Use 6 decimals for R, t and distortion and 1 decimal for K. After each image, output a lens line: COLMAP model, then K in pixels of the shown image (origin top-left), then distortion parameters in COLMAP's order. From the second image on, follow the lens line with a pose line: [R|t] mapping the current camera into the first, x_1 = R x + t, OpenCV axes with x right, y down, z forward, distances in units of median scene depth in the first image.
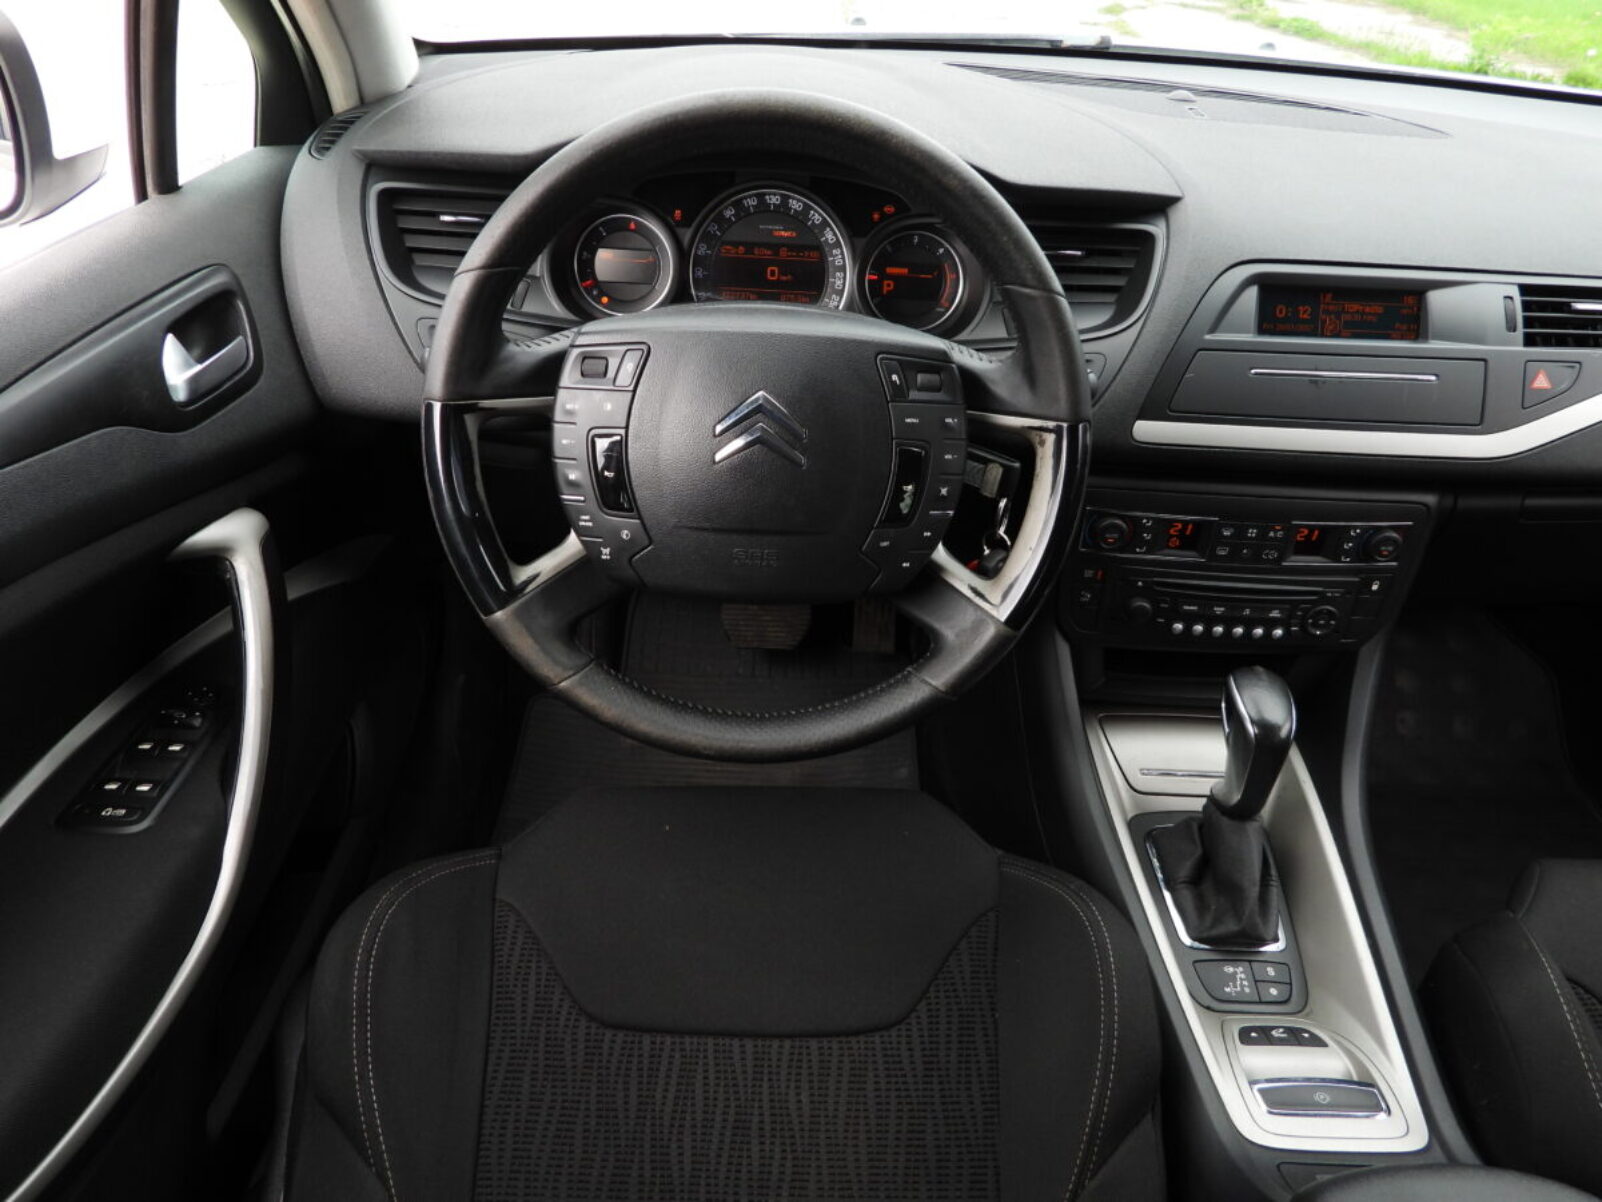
lens RADIAL K [[1144.0, 0, 801.0], [0, 1144.0, 601.0], [0, 0, 1]] dist [-0.013111, 0.002513]
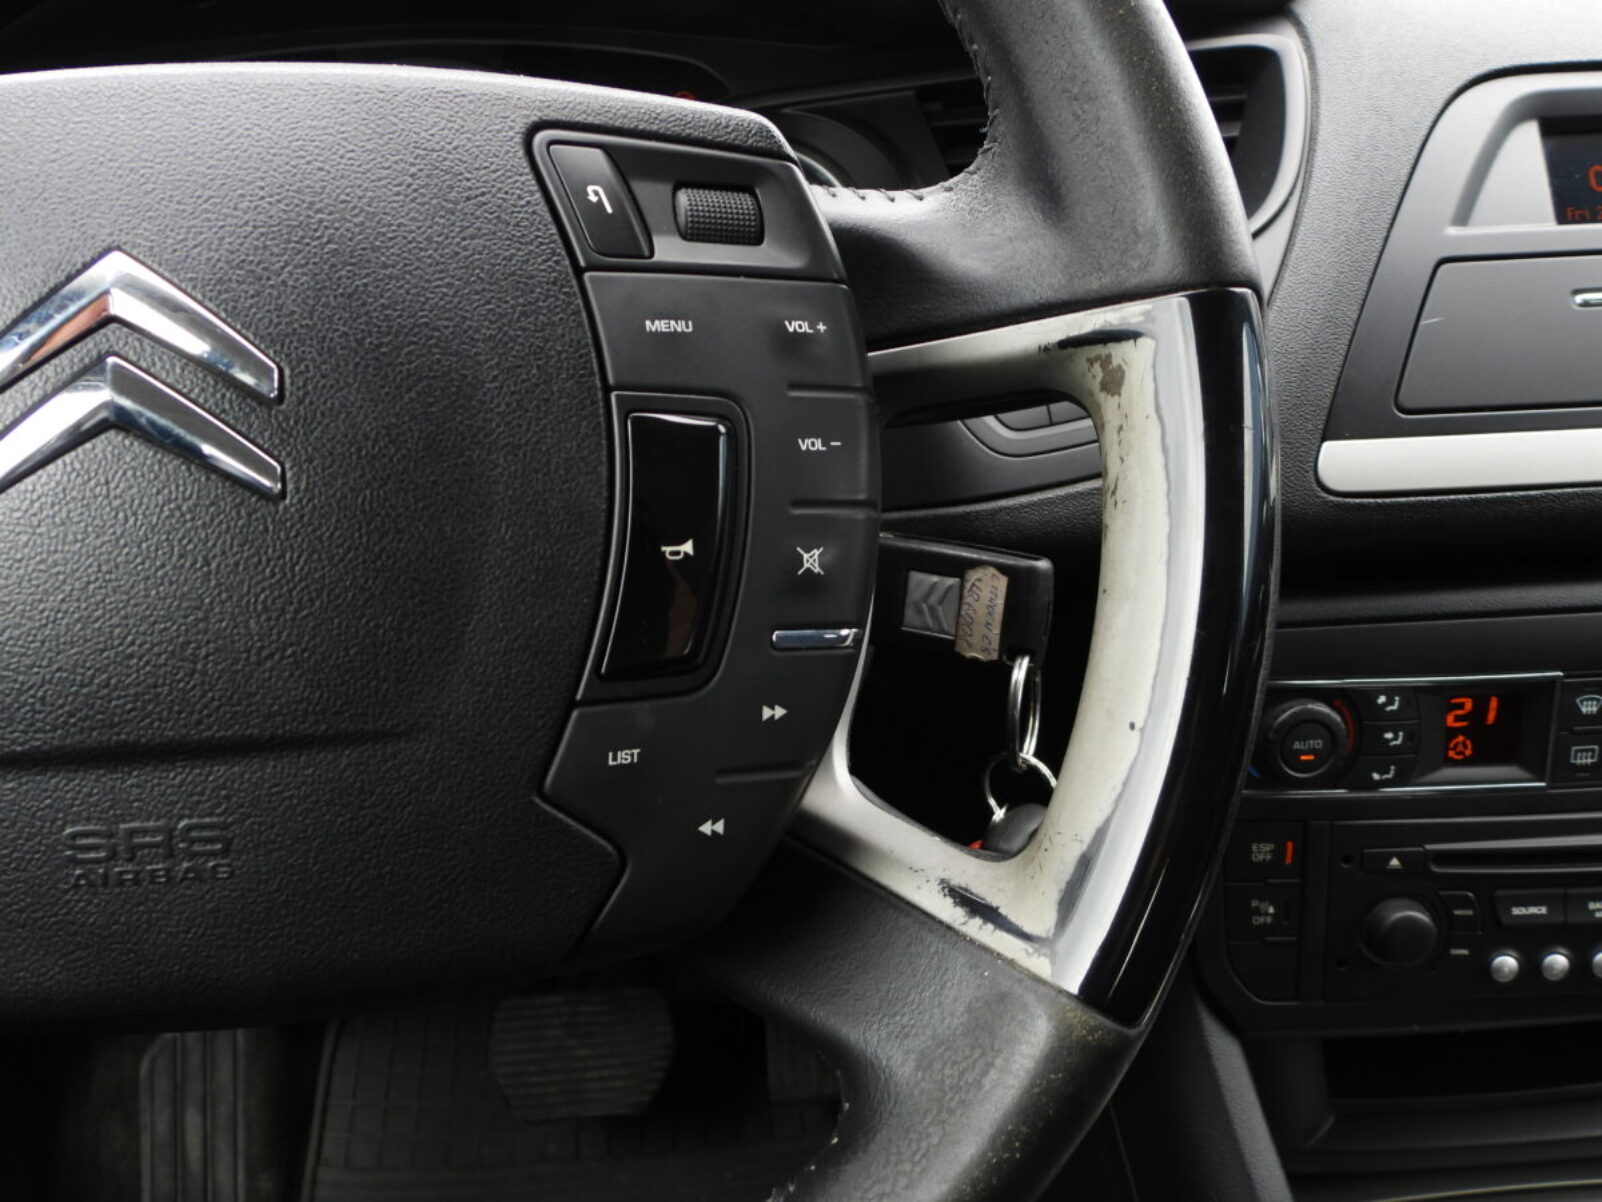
lens RADIAL K [[1548.5, 0, 801.0], [0, 1548.5, 601.0], [0, 0, 1]] dist [-0.006473, -0.025268]
pose [[0.993827, -0.101310, 0.045208, 0.083261], [0.109522, 0.960893, -0.254342, 0.012028], [-0.017673, 0.257723, 0.966057, 0.497482]]
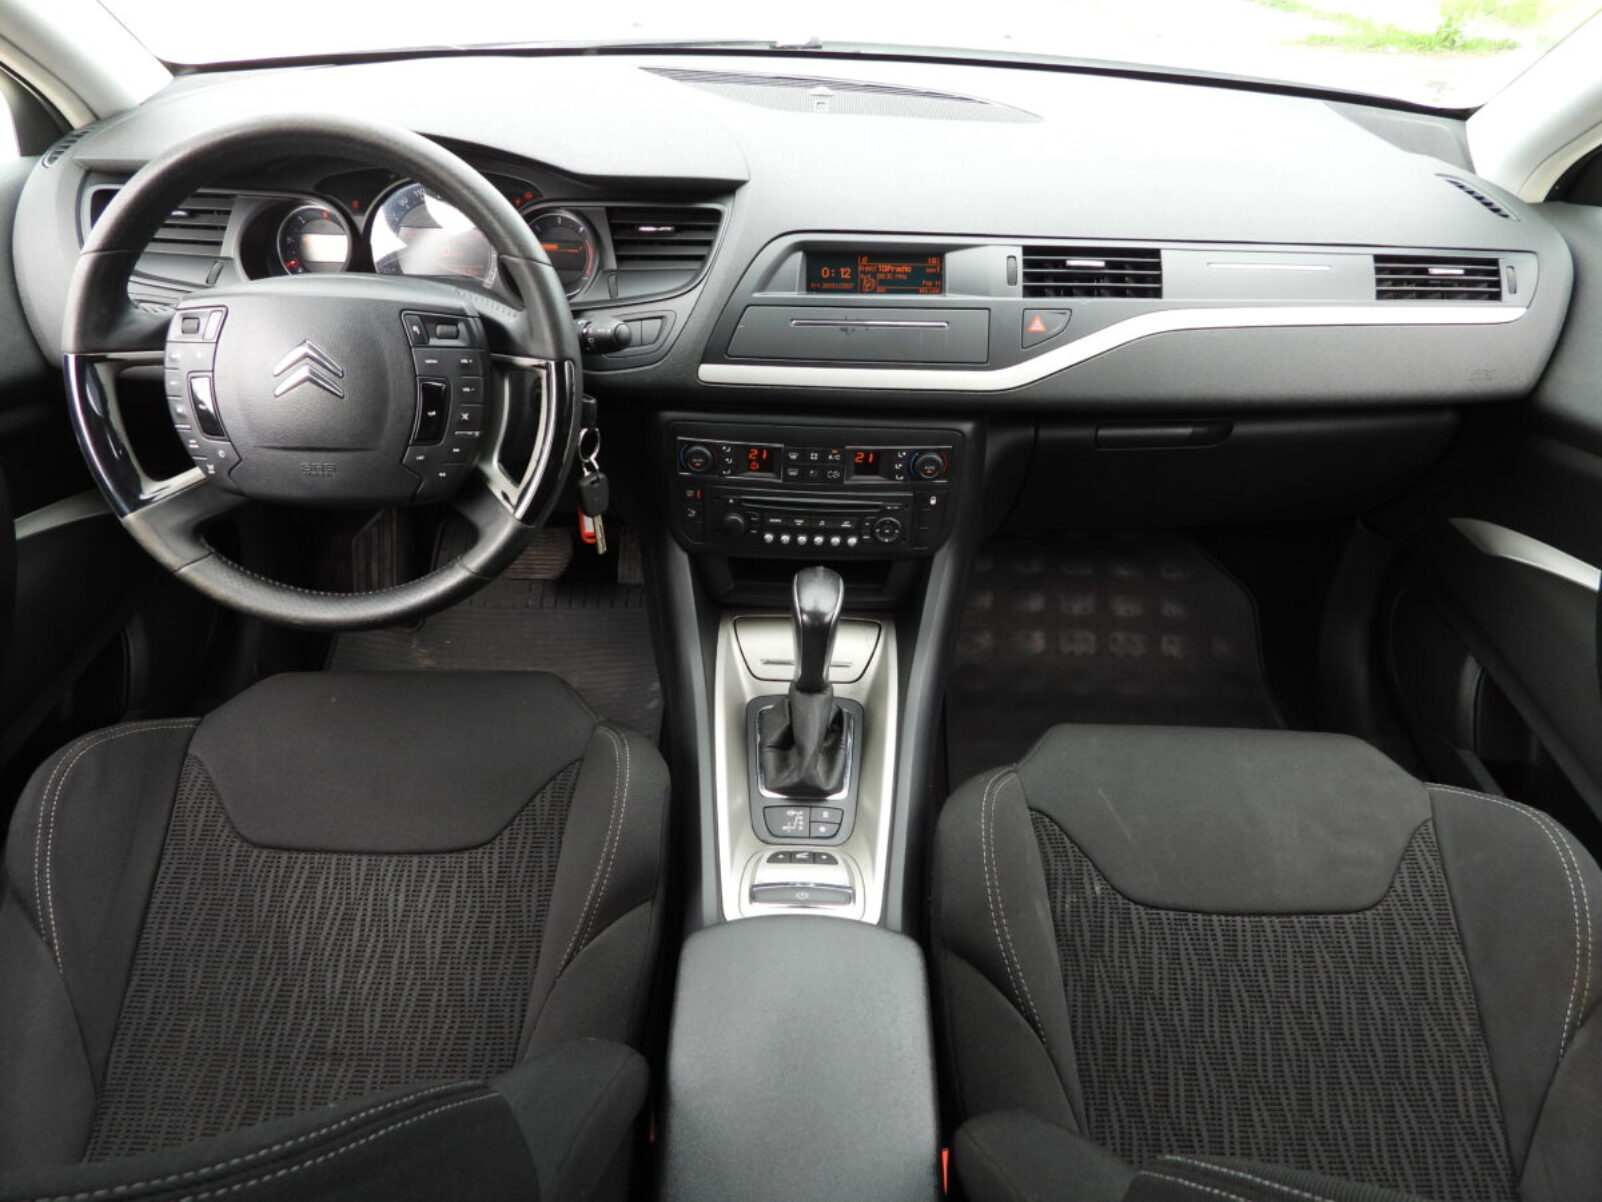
lens RADIAL K [[1144.0, 0, 801.0], [0, 1144.0, 601.0], [0, 0, 1]] dist [-0.013111, 0.002513]
pose [[0.999519, -0.011931, -0.028624, 0.433134], [0.012365, 0.999810, 0.015037, 0.078893], [0.028439, -0.015384, 0.999477, -0.228228]]
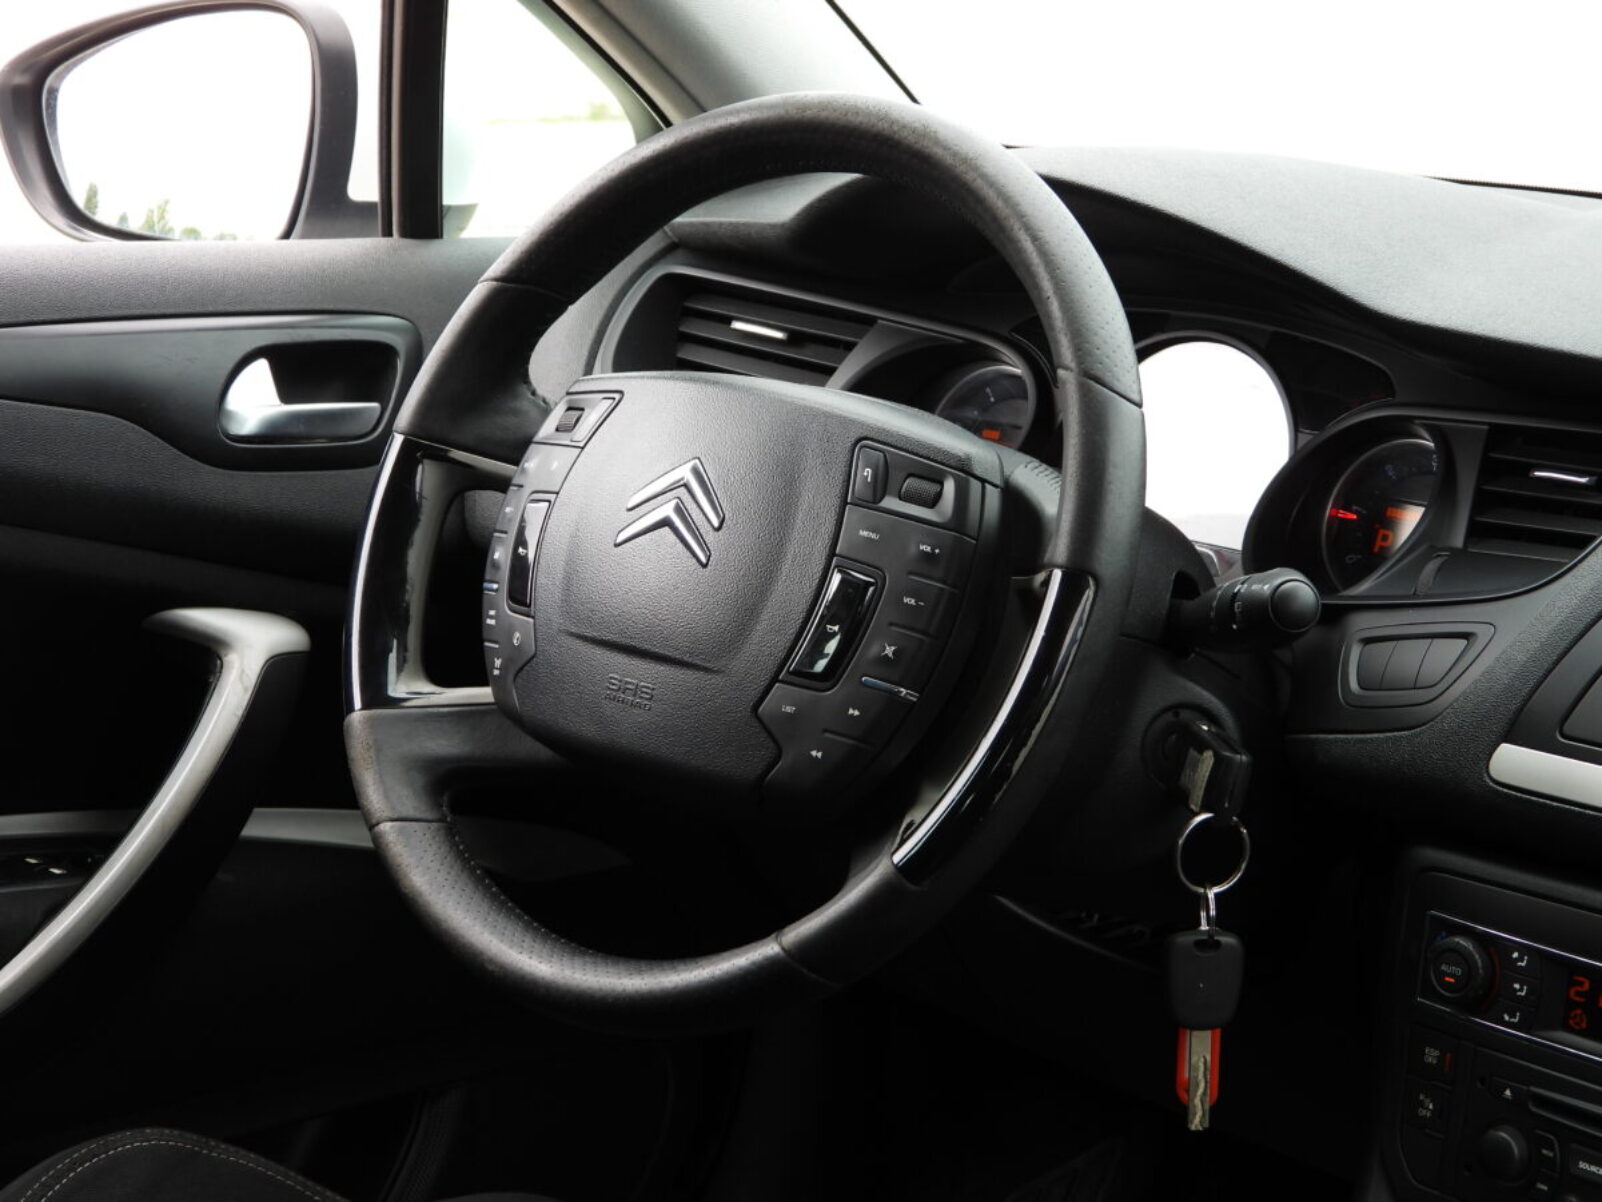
lens RADIAL K [[3545.8, 0, 801.0], [0, 3545.8, 601.0], [0, 0, 1]] dist [-0.062248, 0.053463]
pose [[0.732435, 0.125521, -0.669166, 1.137507], [-0.393664, 0.879983, -0.265818, 0.343896], [0.555489, 0.458121, 0.693943, -0.337972]]
